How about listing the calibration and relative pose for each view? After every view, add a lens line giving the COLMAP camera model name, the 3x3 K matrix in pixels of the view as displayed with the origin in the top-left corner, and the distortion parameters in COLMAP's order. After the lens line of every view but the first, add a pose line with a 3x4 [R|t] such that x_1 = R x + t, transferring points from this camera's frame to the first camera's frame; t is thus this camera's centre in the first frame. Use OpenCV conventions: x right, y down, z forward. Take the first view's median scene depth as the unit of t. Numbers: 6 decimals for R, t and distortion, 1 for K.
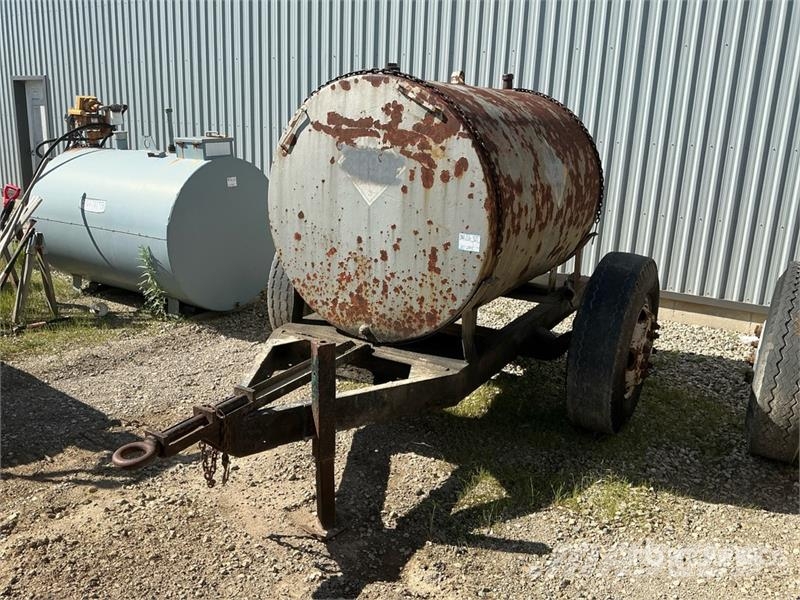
lens RADIAL K [[668.8, 0, 397.1], [0, 668.8, 301.6], [0, 0, 1]] dist [0.087470, -0.160154]
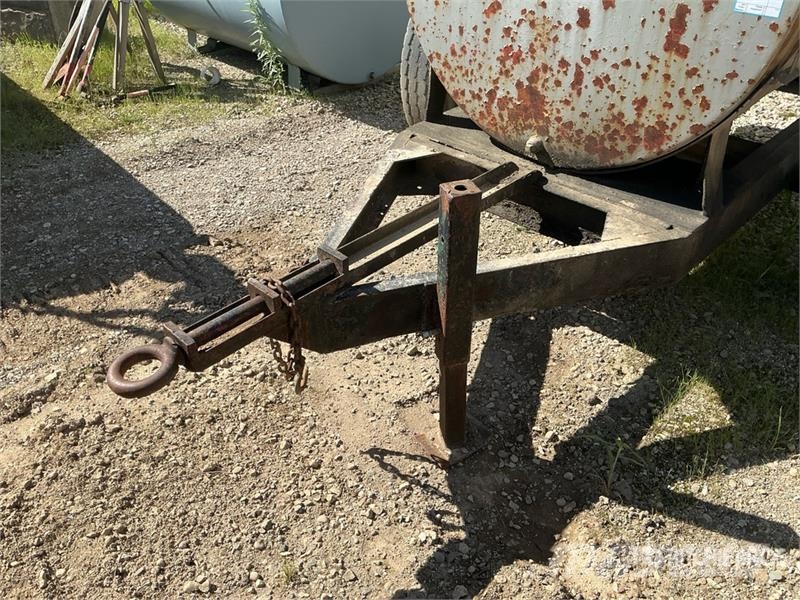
lens RADIAL K [[668.8, 0, 394.8], [0, 668.8, 305.3], [0, 0, 1]] dist [0.087470, -0.160154]
pose [[0.971252, 0.110146, -0.211038, -0.027835], [-0.030397, 0.936643, 0.348964, -0.036059], [0.236104, -0.332517, 0.913065, 0.359218]]
